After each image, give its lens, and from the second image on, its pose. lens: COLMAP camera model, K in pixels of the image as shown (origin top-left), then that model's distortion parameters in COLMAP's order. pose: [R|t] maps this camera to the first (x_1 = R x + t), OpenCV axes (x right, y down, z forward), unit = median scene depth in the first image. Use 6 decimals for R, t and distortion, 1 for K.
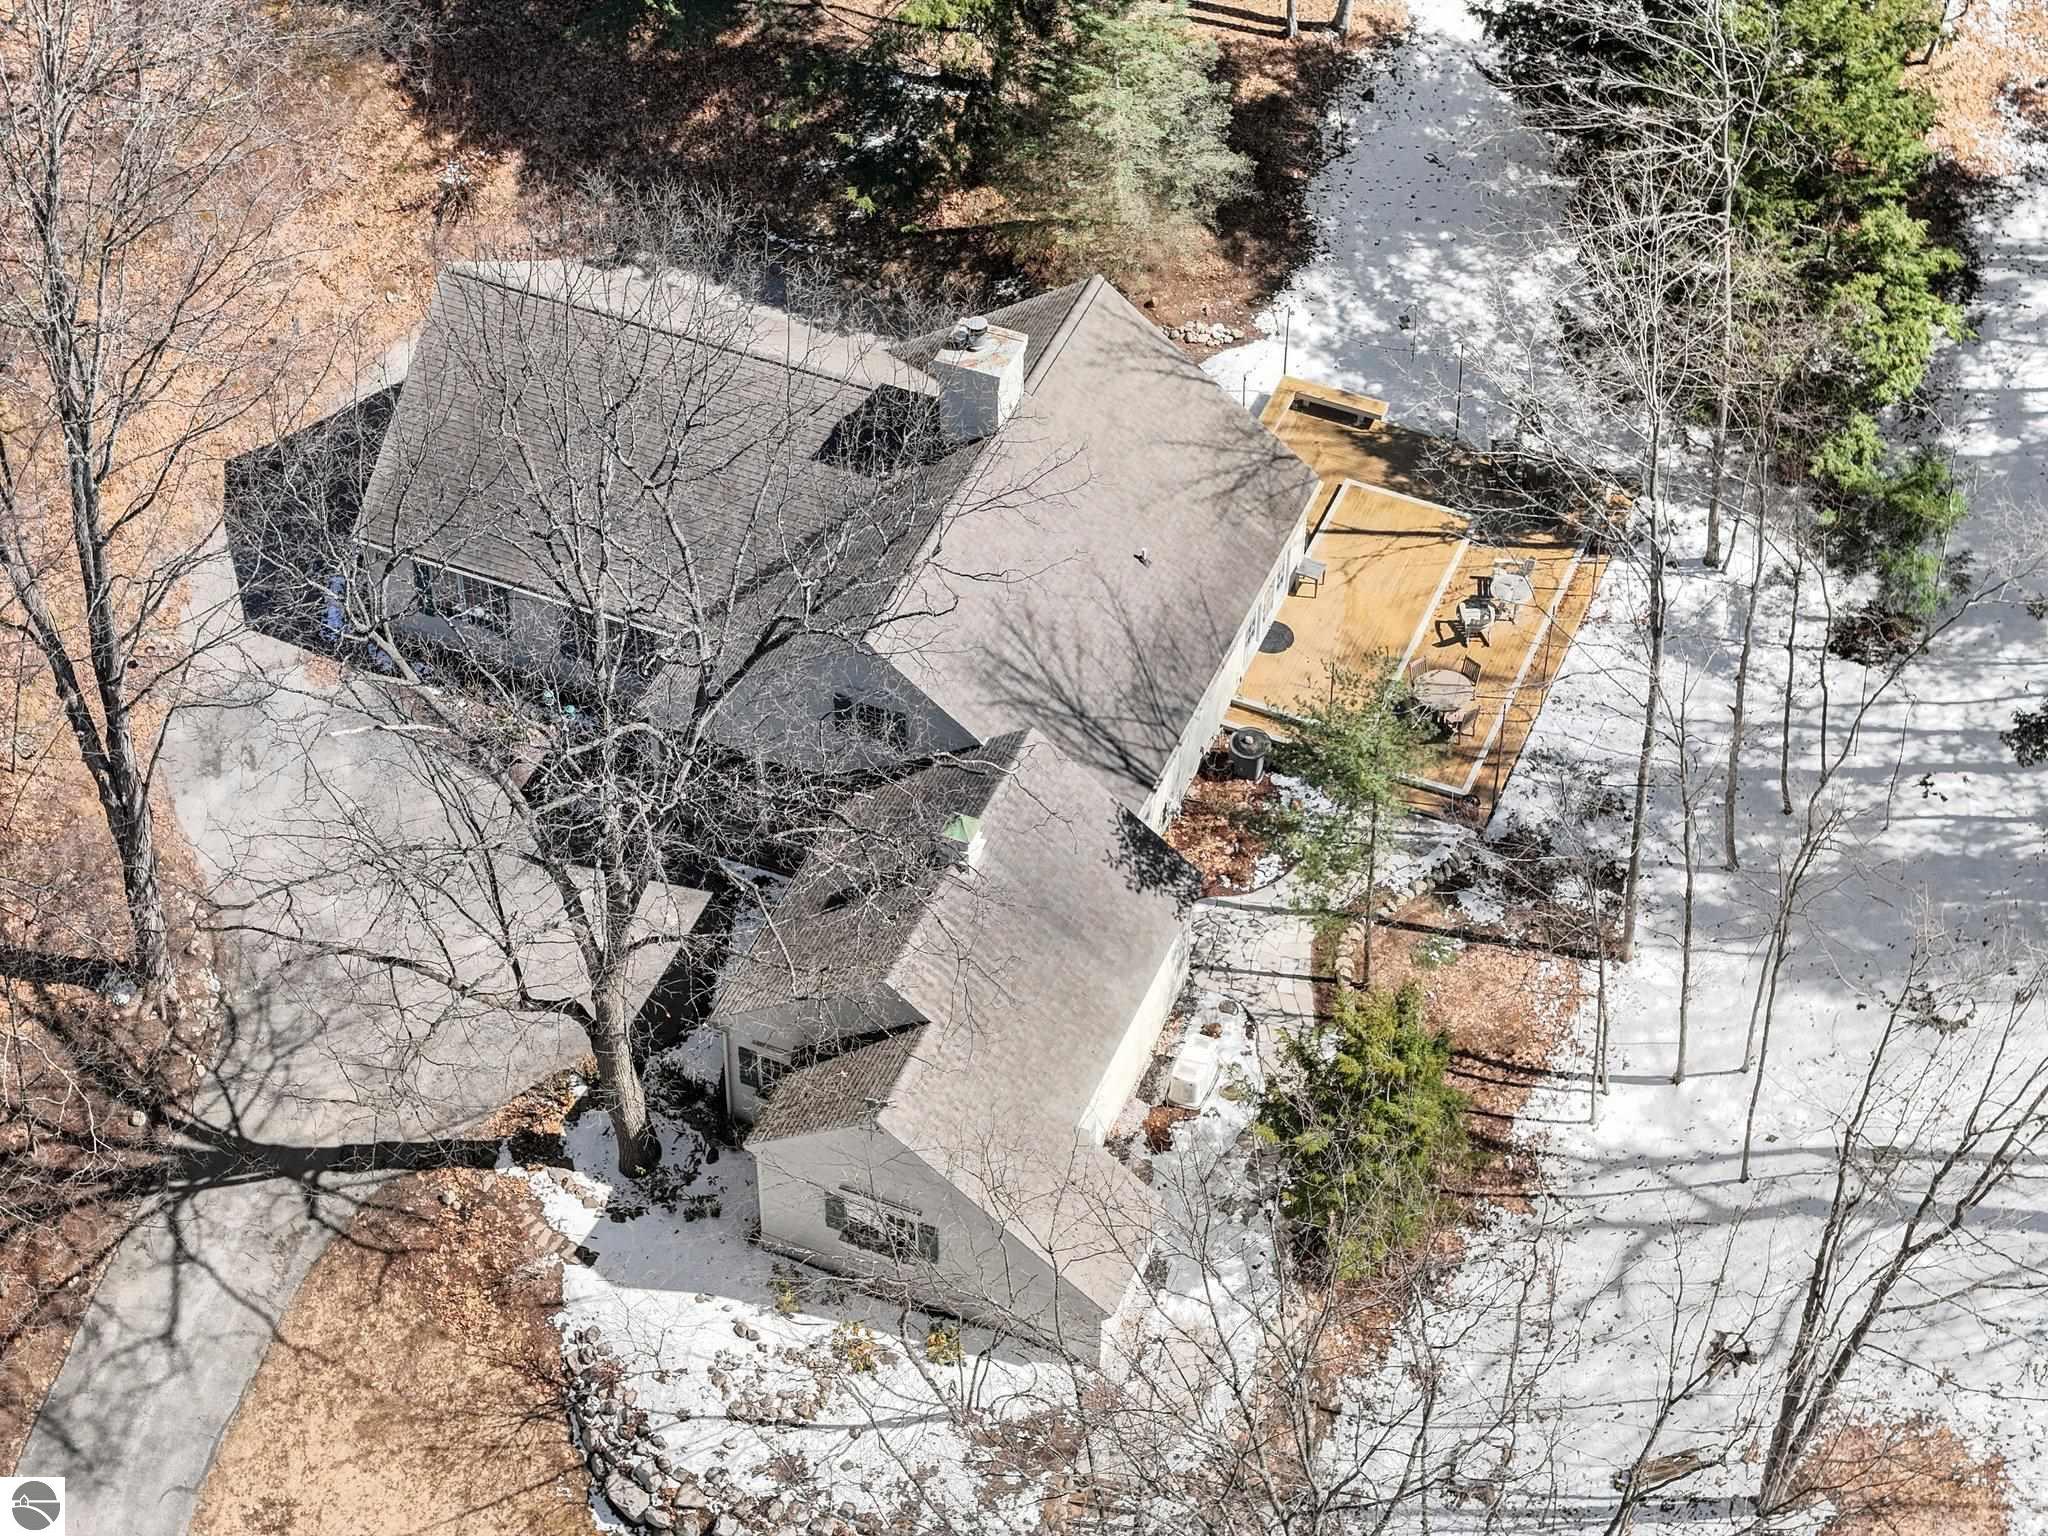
lens RADIAL K [[4112.9, 0, 1024.0], [0, 4112.9, 768.0], [0, 0, 1]] dist [-0.076243, -0.003517]
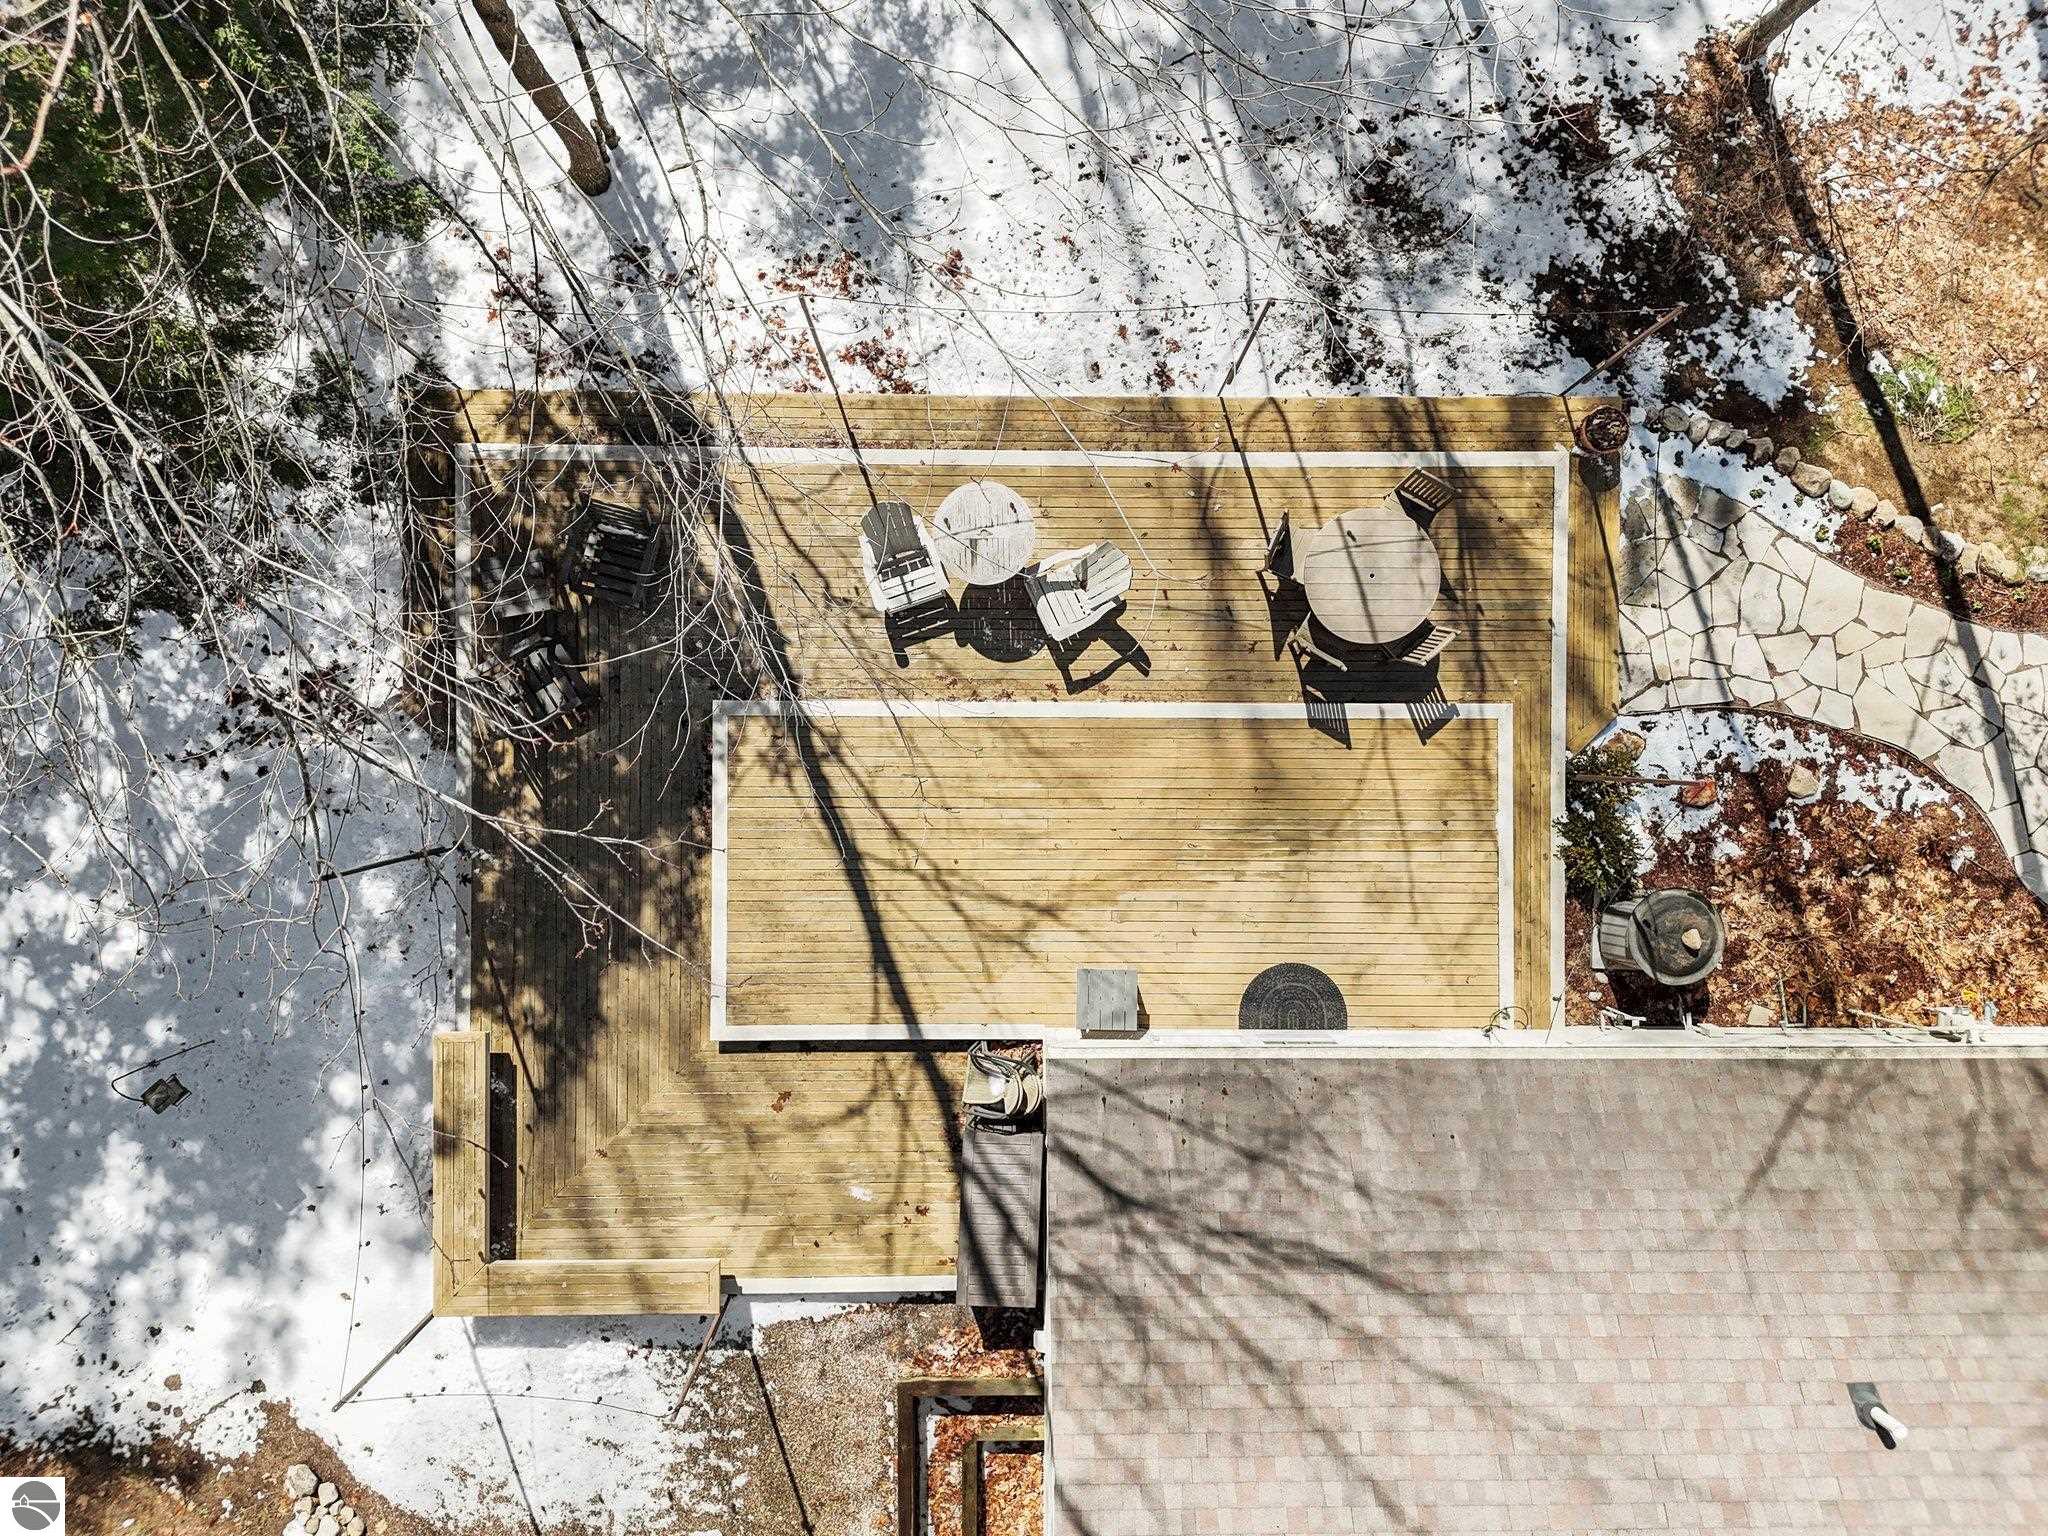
lens RADIAL K [[1522.2, 0, 1024.0], [0, 1522.2, 768.0], [0, 0, 1]] dist [0.126082, -0.181547]
pose [[-0.385094, -0.922765, -0.014439, 0.097313], [0.654492, -0.284100, 0.700662, -0.156333], [-0.650648, 0.260370, 0.713347, 0.891571]]
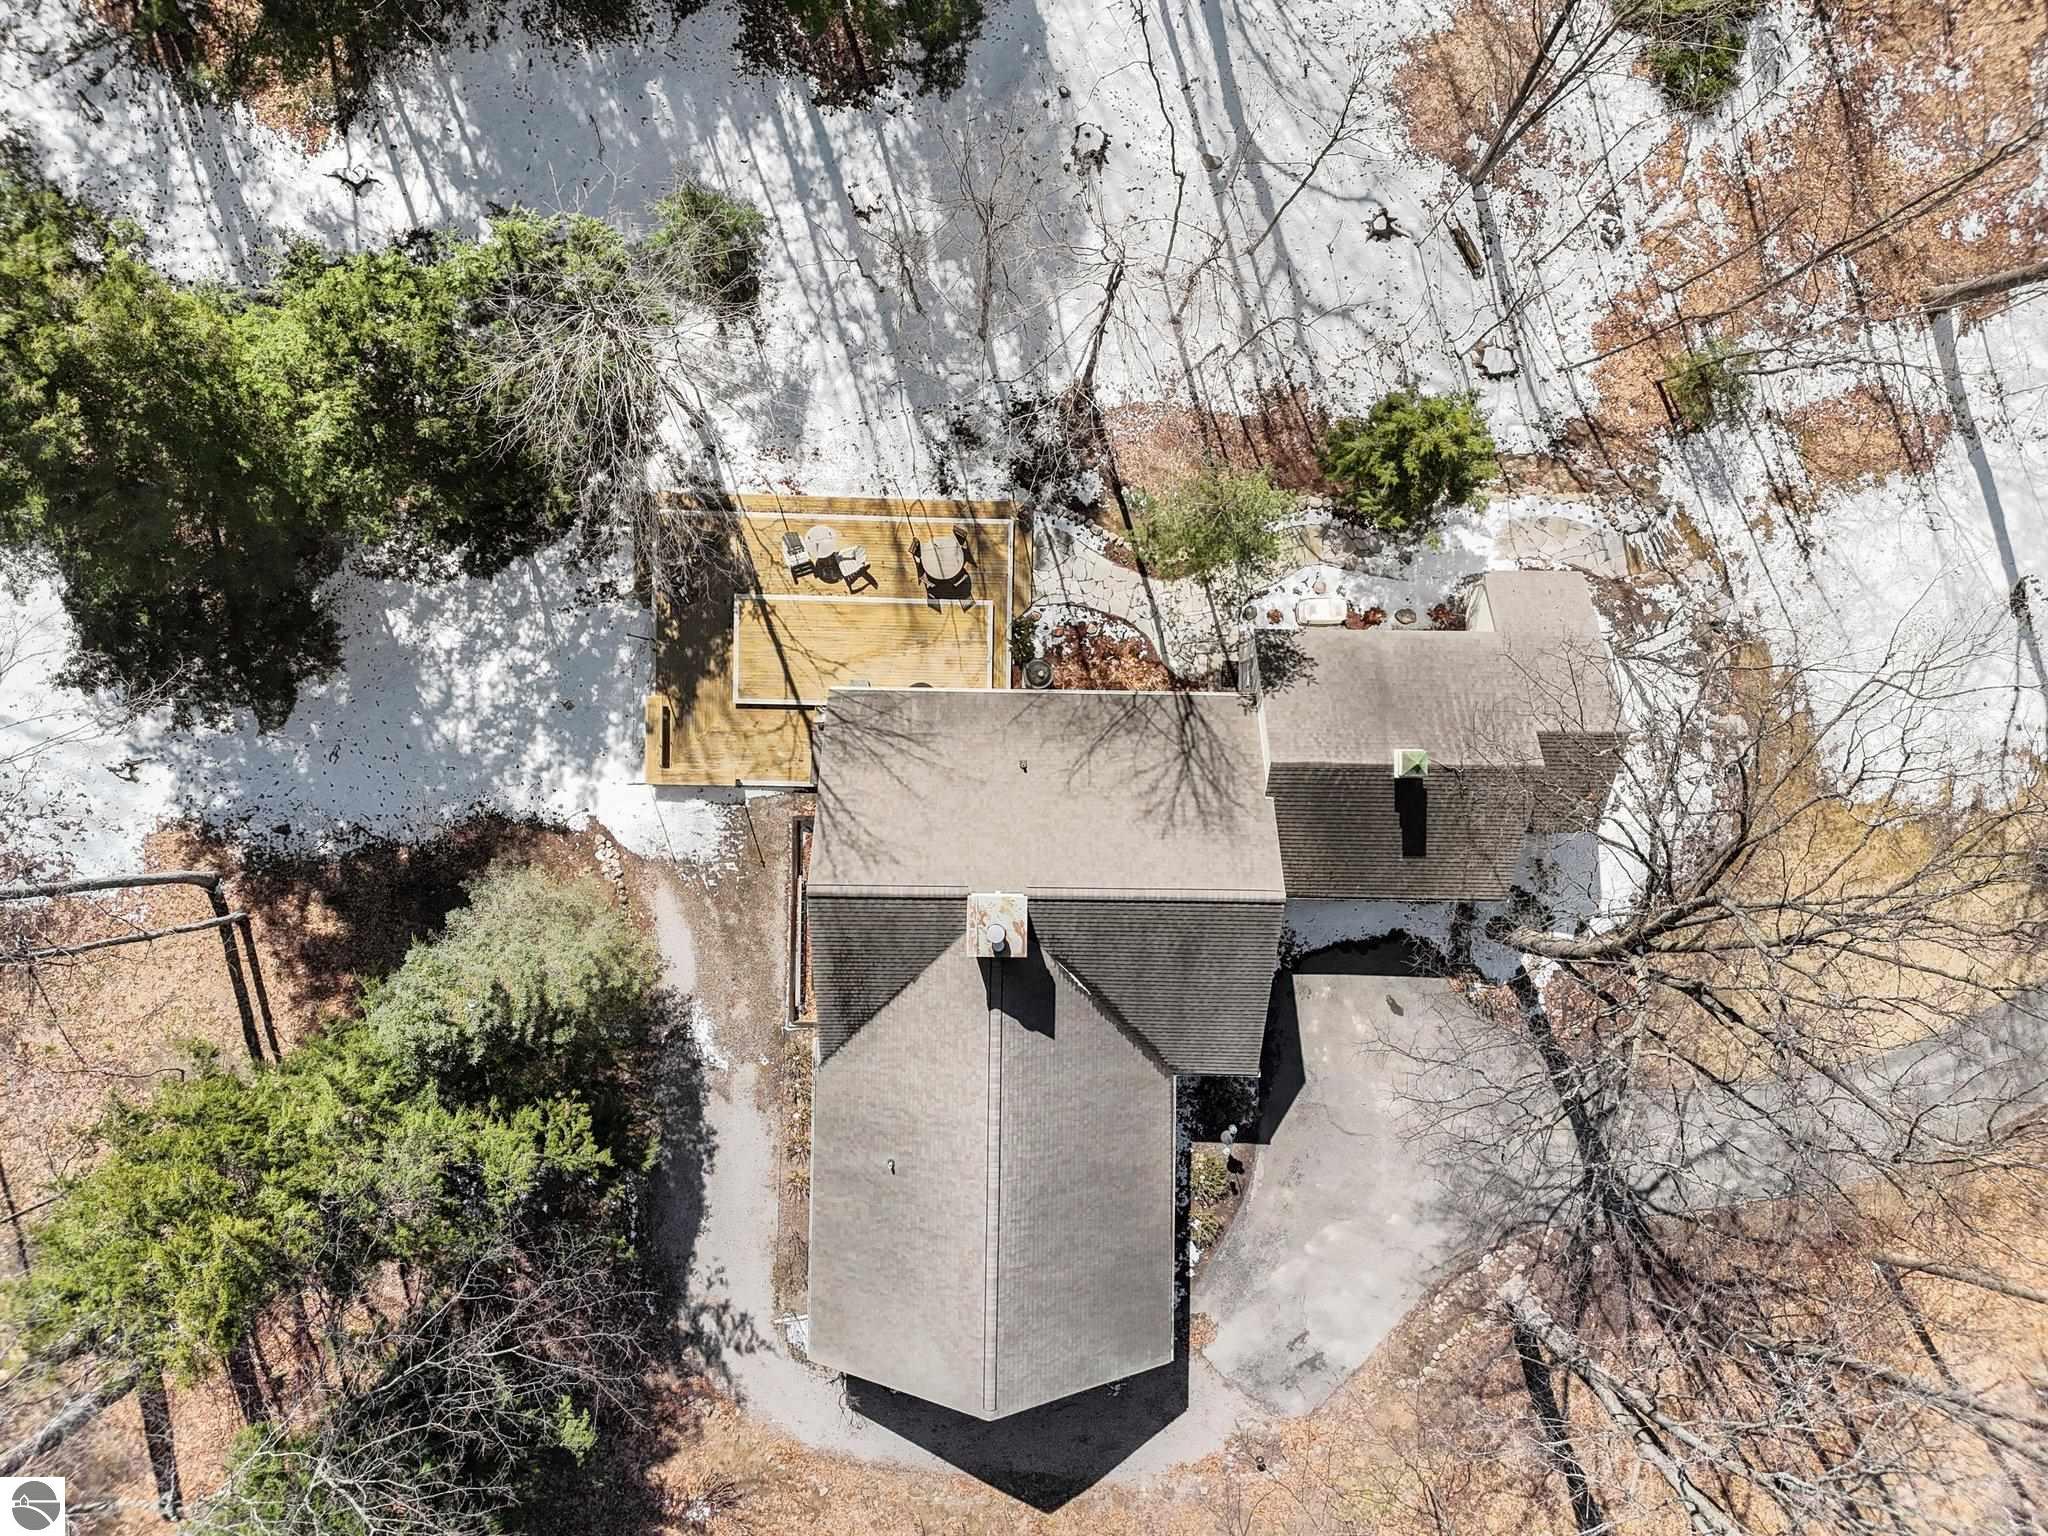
lens RADIAL K [[1522.2, 0, 1024.0], [0, 1522.2, 768.0], [0, 0, 1]] dist [0.126082, -0.181547]
pose [[-0.369760, -0.928753, -0.026365, 0.039506], [0.653788, -0.280242, 0.702870, -0.368536], [-0.660181, 0.242656, 0.710829, 0.621704]]
